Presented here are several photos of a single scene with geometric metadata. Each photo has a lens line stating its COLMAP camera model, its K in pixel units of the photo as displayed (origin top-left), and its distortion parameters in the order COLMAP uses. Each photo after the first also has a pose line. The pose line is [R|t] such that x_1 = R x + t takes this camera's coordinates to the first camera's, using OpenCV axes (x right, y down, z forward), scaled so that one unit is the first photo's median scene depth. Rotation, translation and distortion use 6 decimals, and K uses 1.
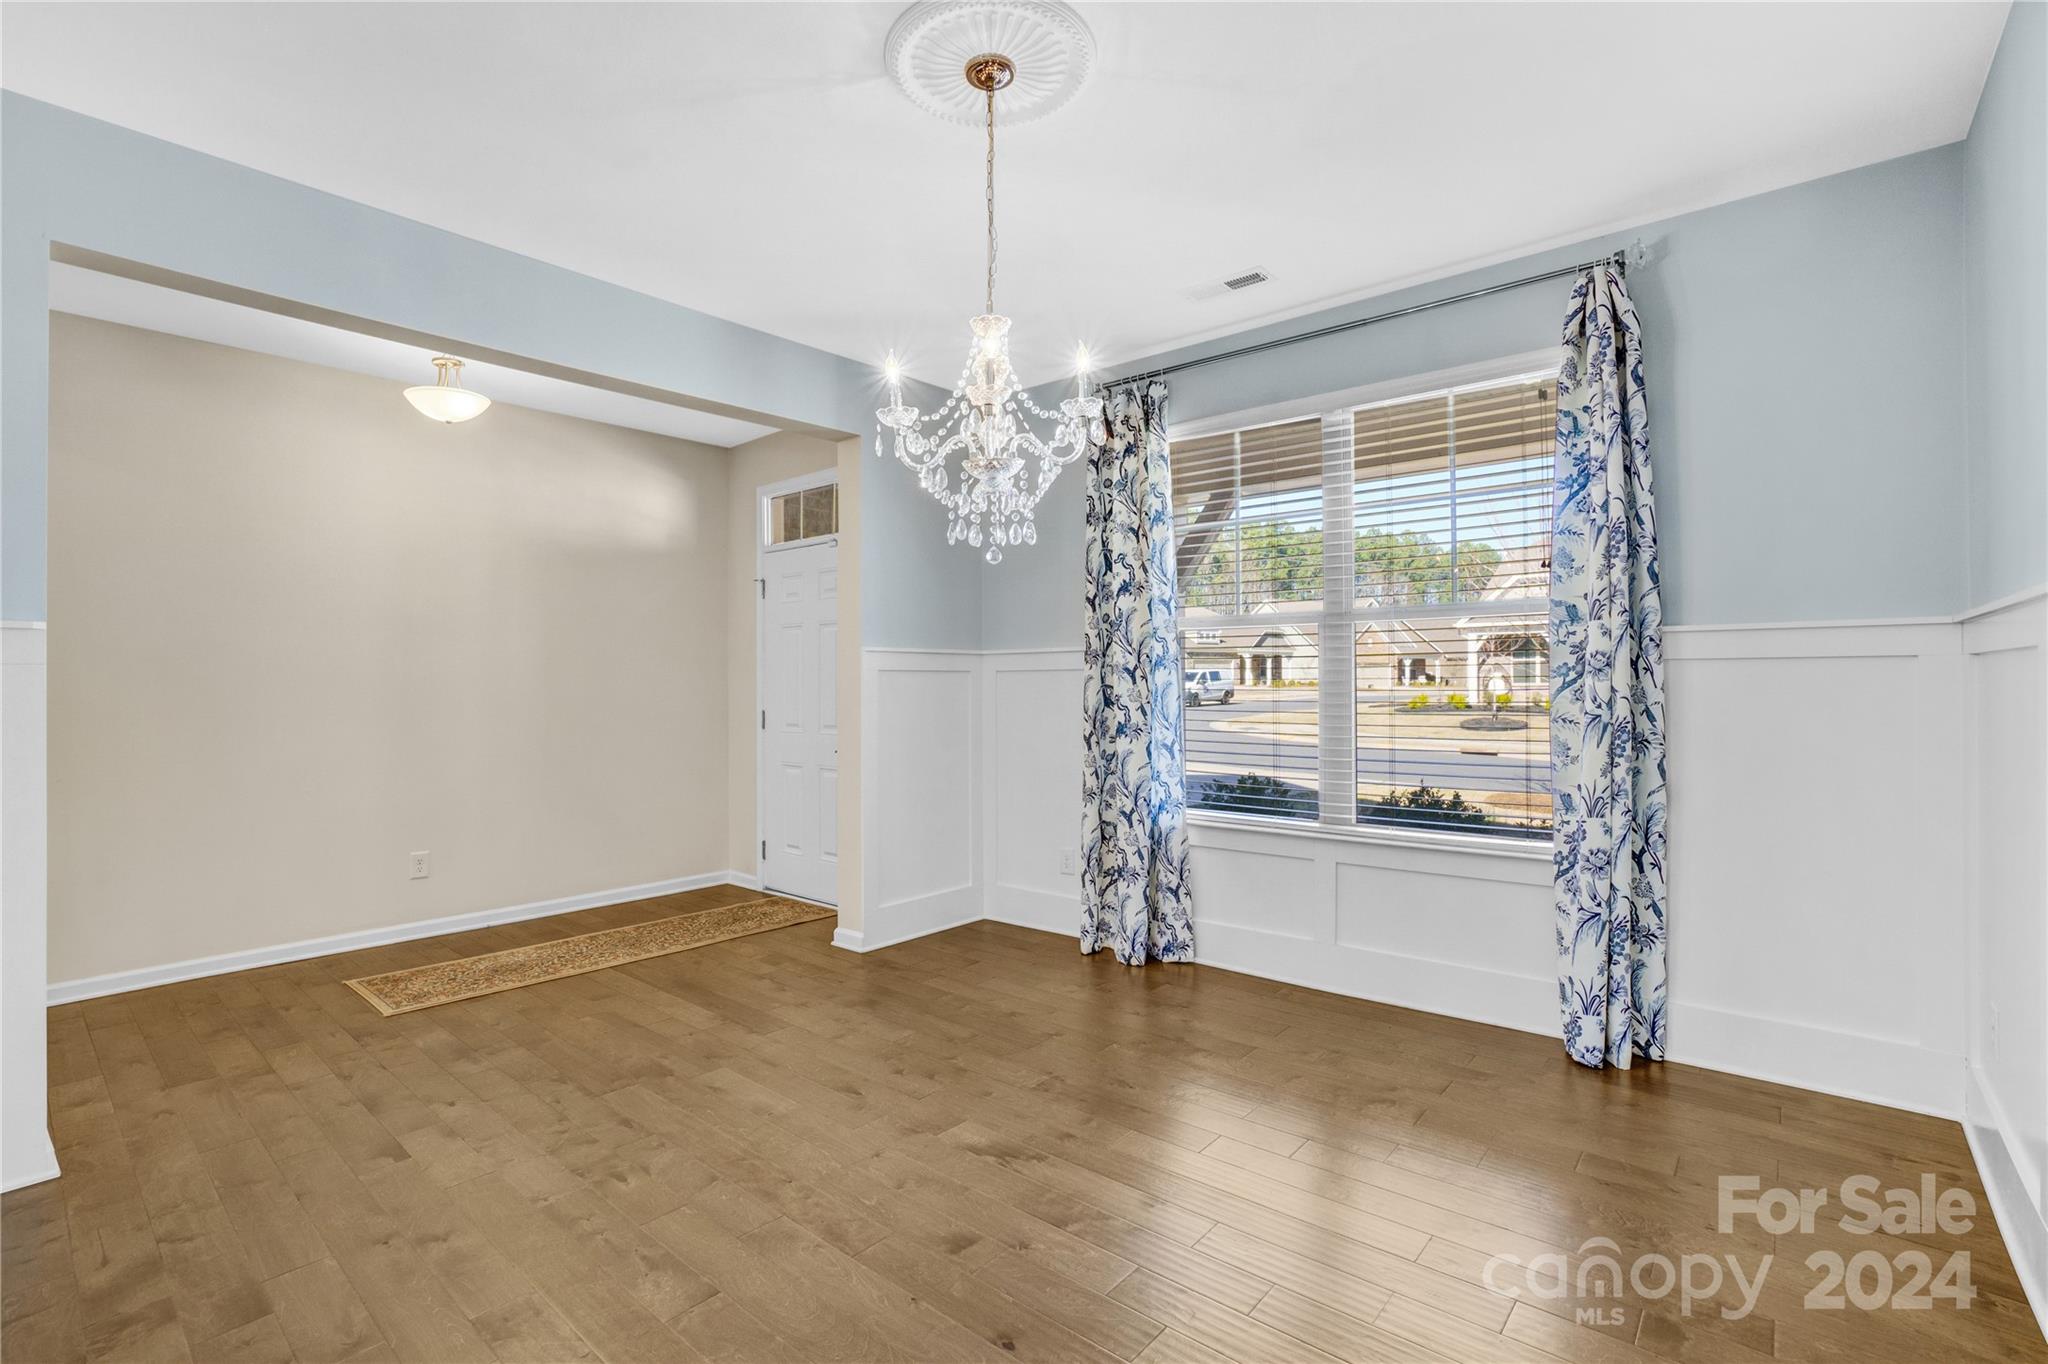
lens RADIAL K [[935.6, 0, 1024.0], [0, 935.6, 682.0], [0, 0, 1]] dist [-0.037367, 0.000498]
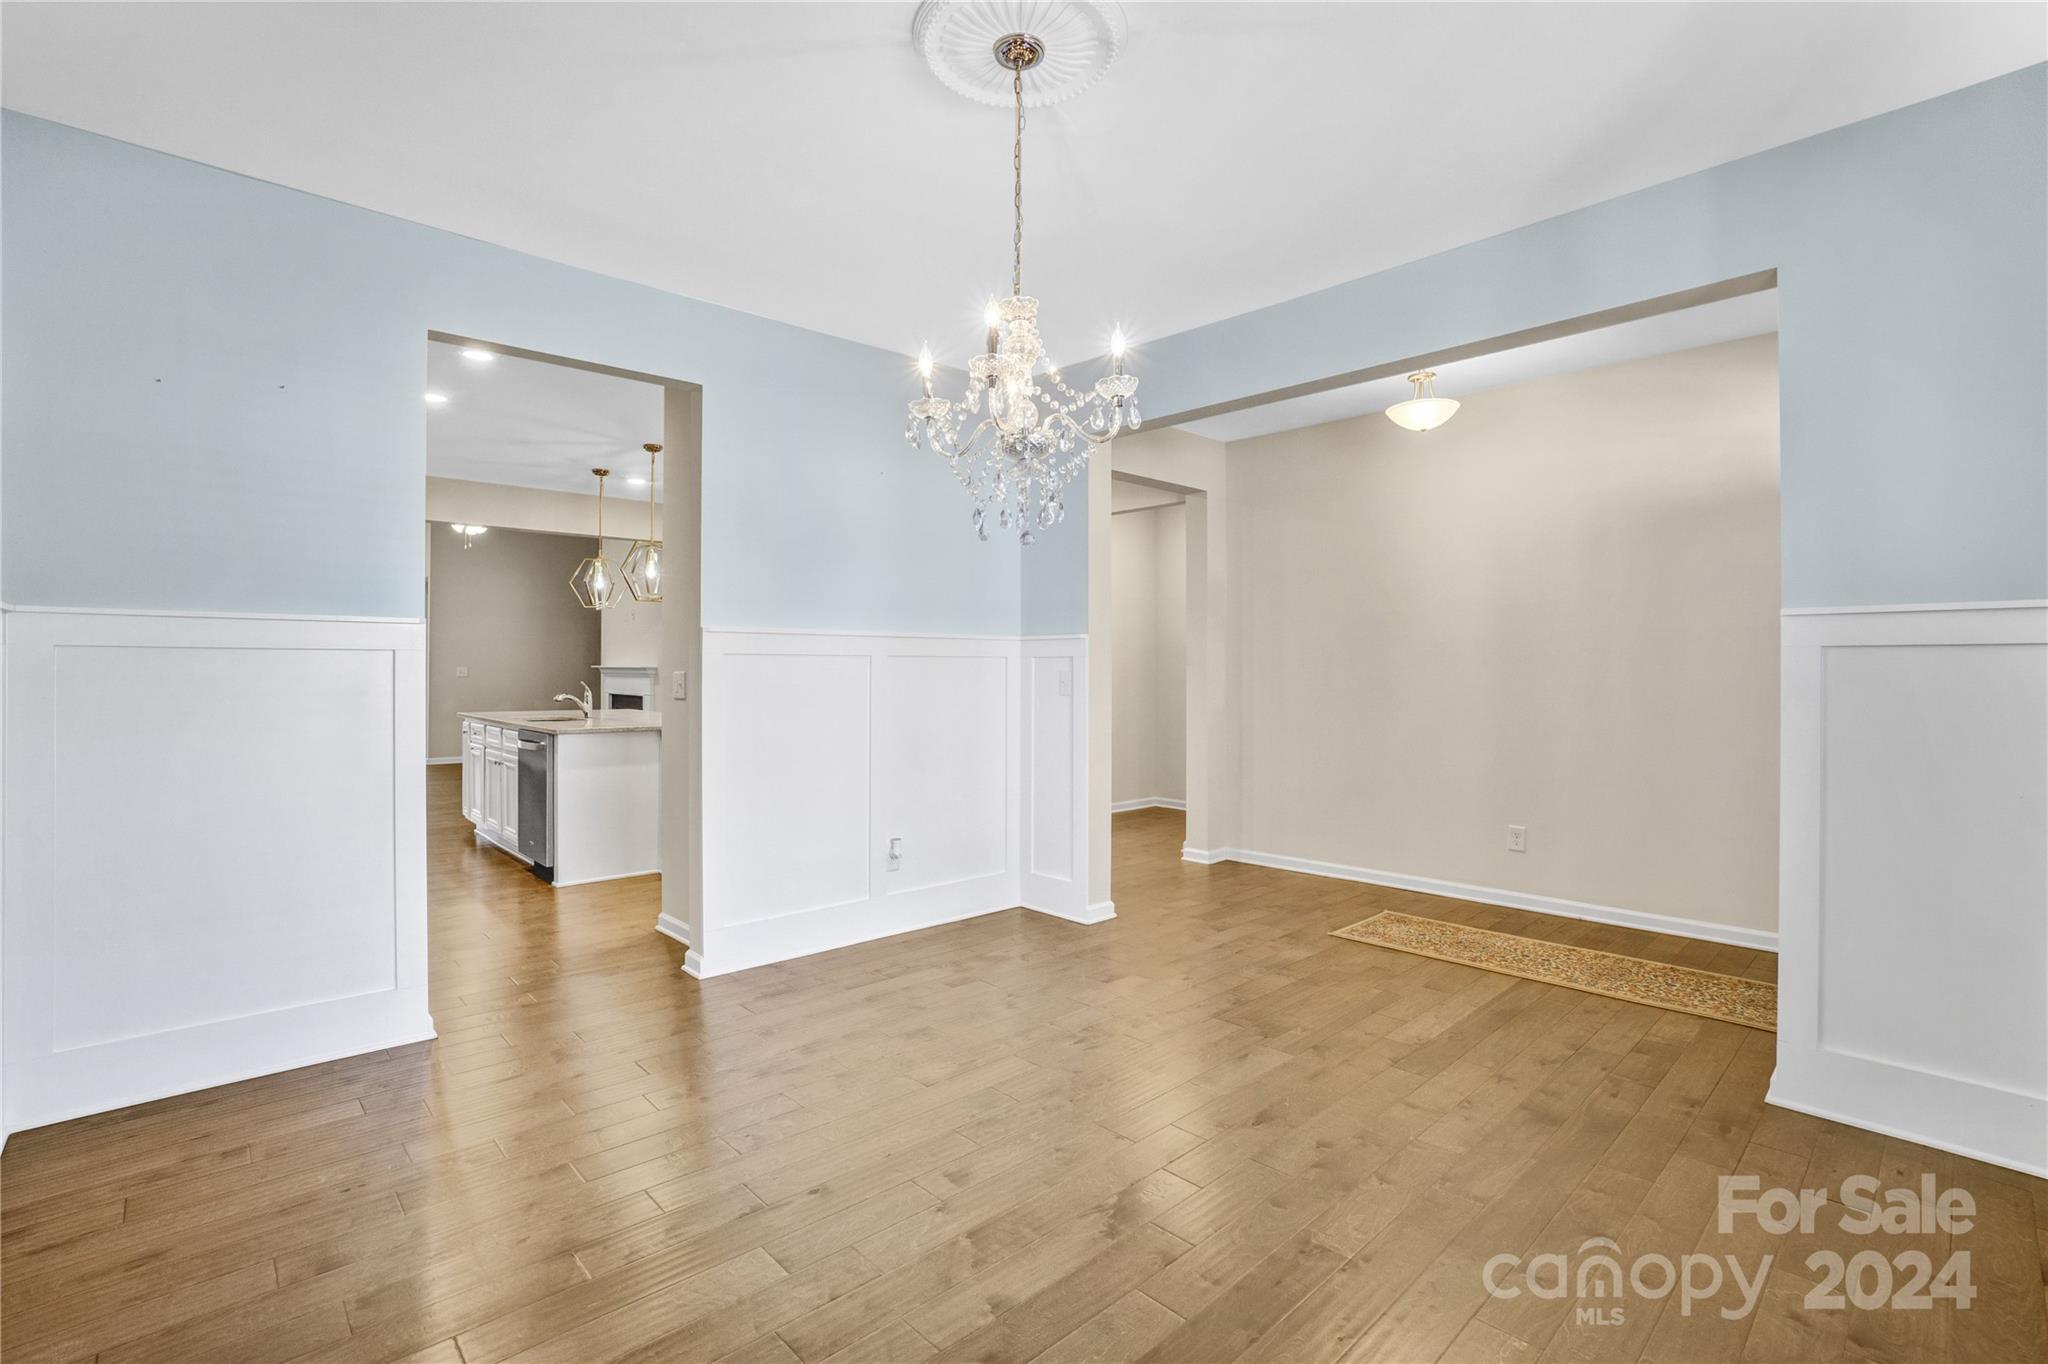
lens RADIAL K [[951.1, 0, 1013.0], [0, 951.1, 668.0], [0, 0, 1]] dist [-0.034735, 0.000105]
pose [[-0.118282, 0.004720, -0.992969, 0.673782], [0.001815, 0.999988, 0.004538, -0.002889], [0.992978, -0.001266, -0.118289, 0.780412]]
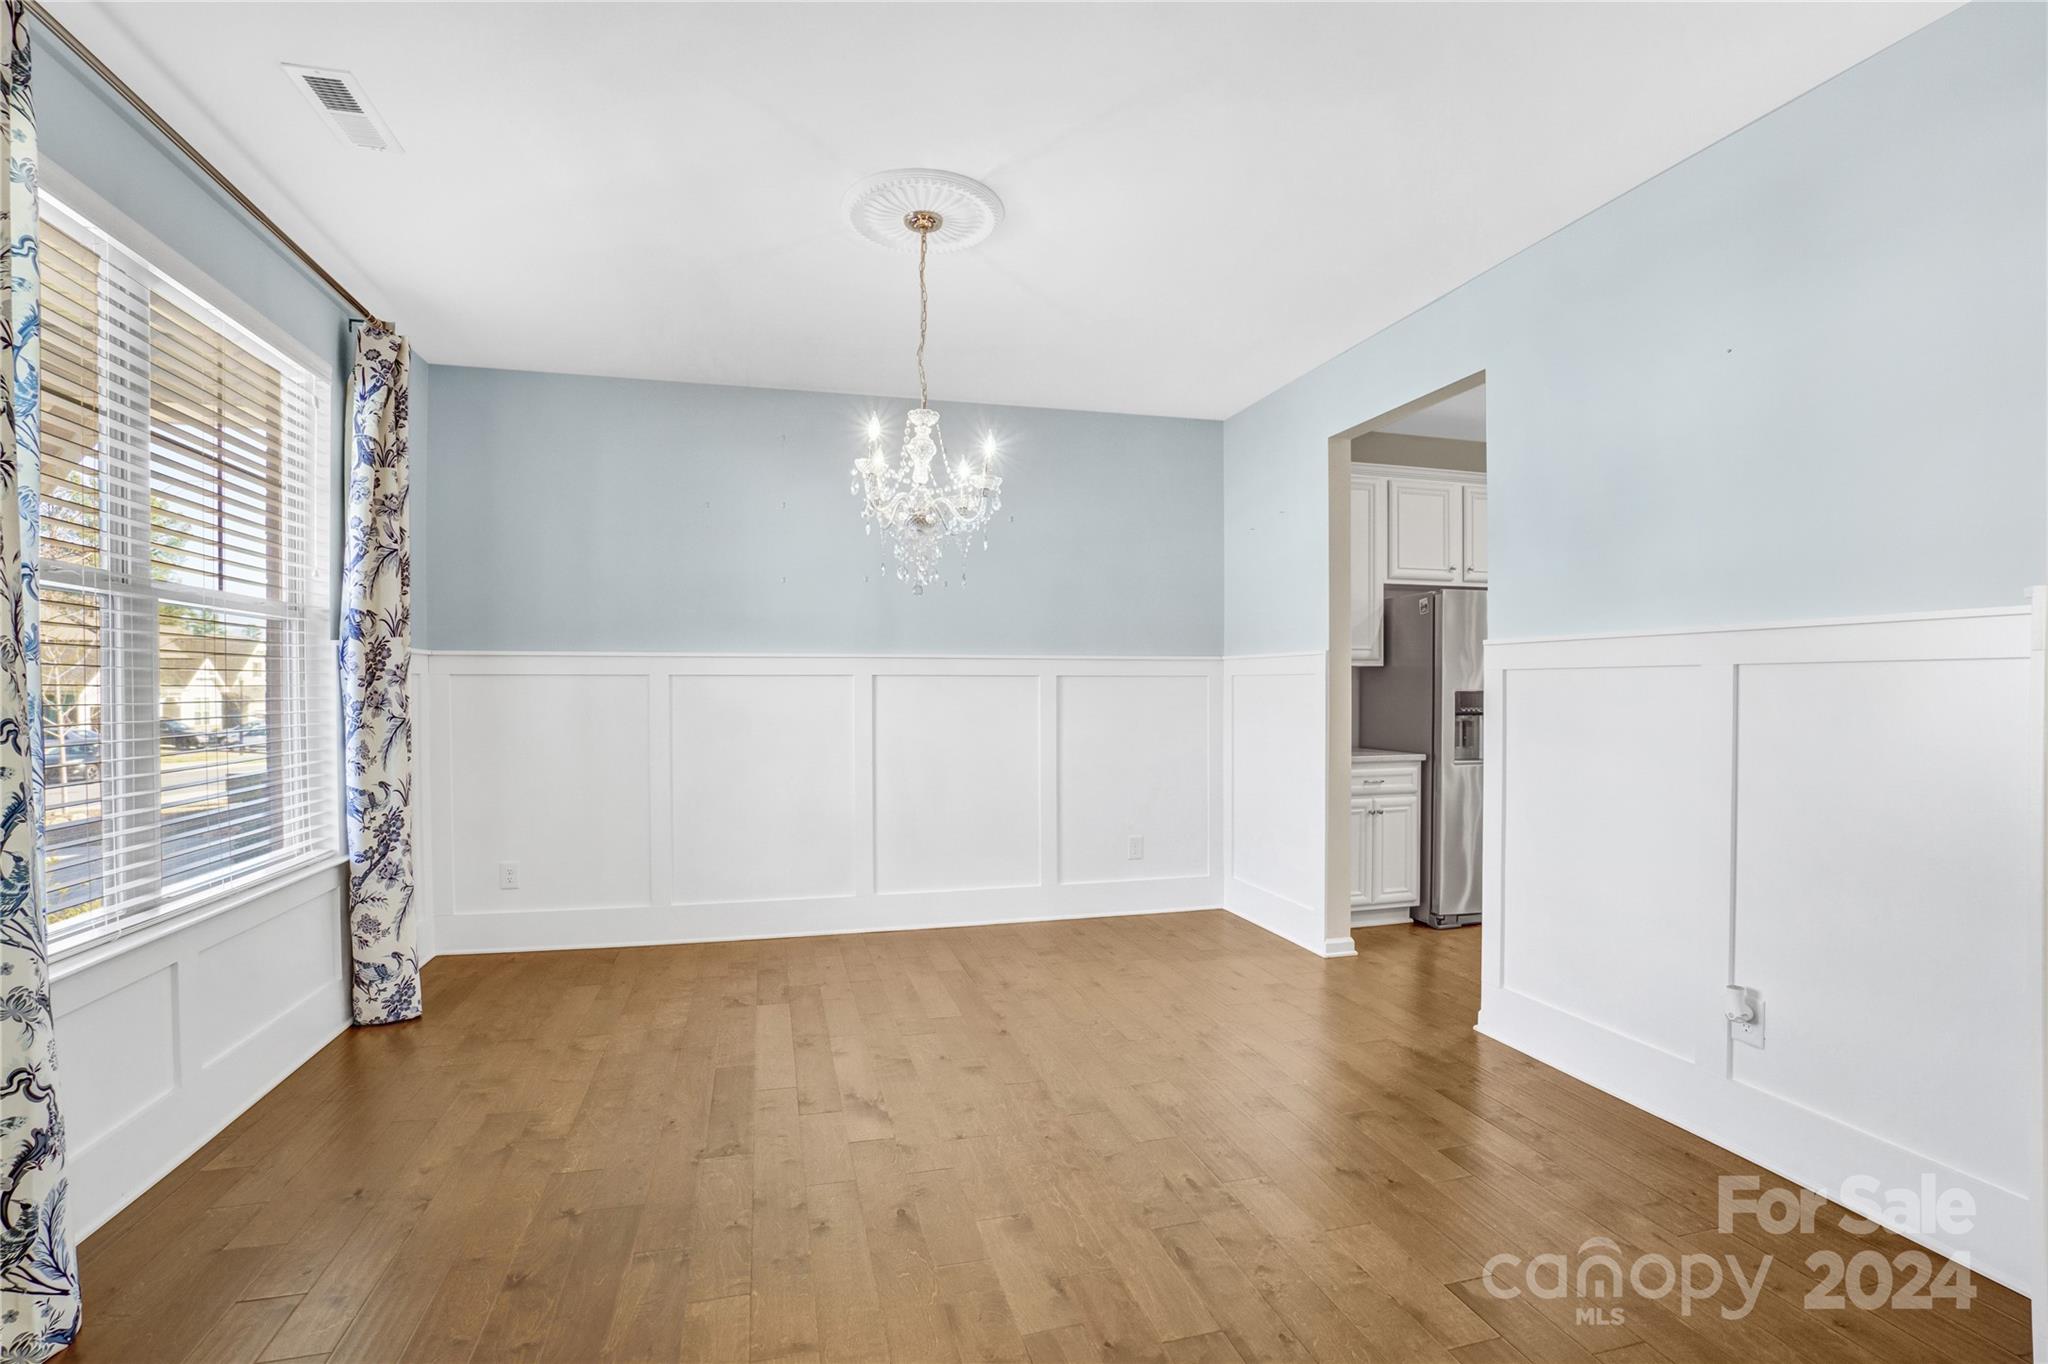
lens RADIAL K [[925.4, 0, 999.8], [0, 925.4, 692.7], [0, 0, 1]] dist [-0.068816, 0.027412]
pose [[-0.812119, 0.000046, 0.583492, -0.615414], [0.001847, 0.999995, 0.002491, 0.005371], [-0.583489, 0.003101, -0.812115, 1.399339]]
